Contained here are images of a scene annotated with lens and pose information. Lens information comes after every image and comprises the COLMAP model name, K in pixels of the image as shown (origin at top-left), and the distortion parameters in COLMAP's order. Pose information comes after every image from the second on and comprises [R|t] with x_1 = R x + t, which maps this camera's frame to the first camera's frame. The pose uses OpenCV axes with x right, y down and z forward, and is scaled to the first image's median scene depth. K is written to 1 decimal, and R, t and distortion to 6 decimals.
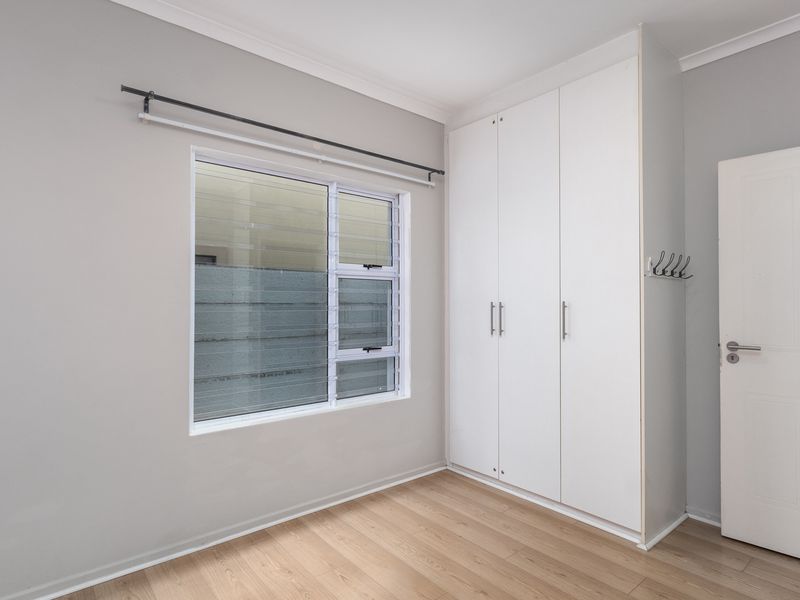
lens RADIAL K [[445.0, 0, 403.2], [0, 445.0, 299.9], [0, 0, 1]] dist [0.006140, 0.001117]
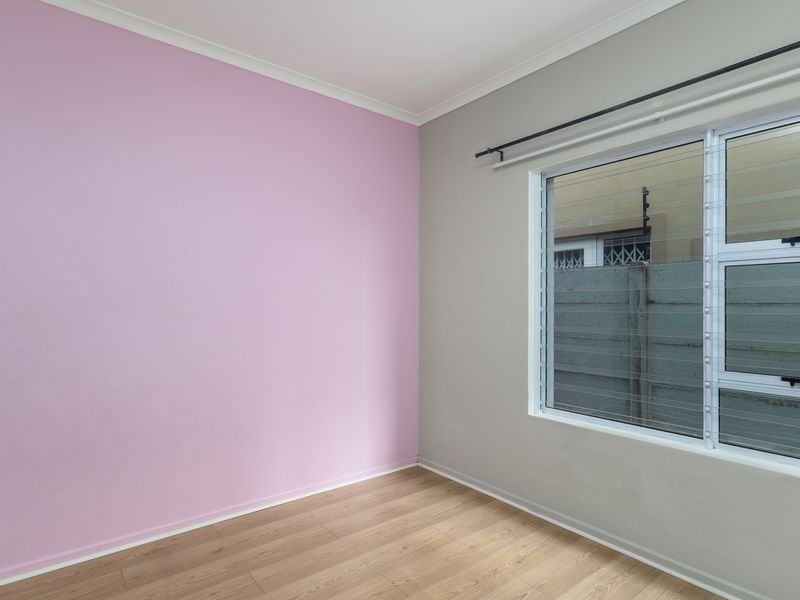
lens RADIAL K [[445.0, 0, 403.2], [0, 445.0, 299.9], [0, 0, 1]] dist [0.006140, 0.001117]
pose [[-0.006173, -0.009369, -0.999937, 0.634488], [0.007376, 0.999928, -0.009415, 0.005996], [0.999954, -0.007433, -0.006104, 0.593344]]
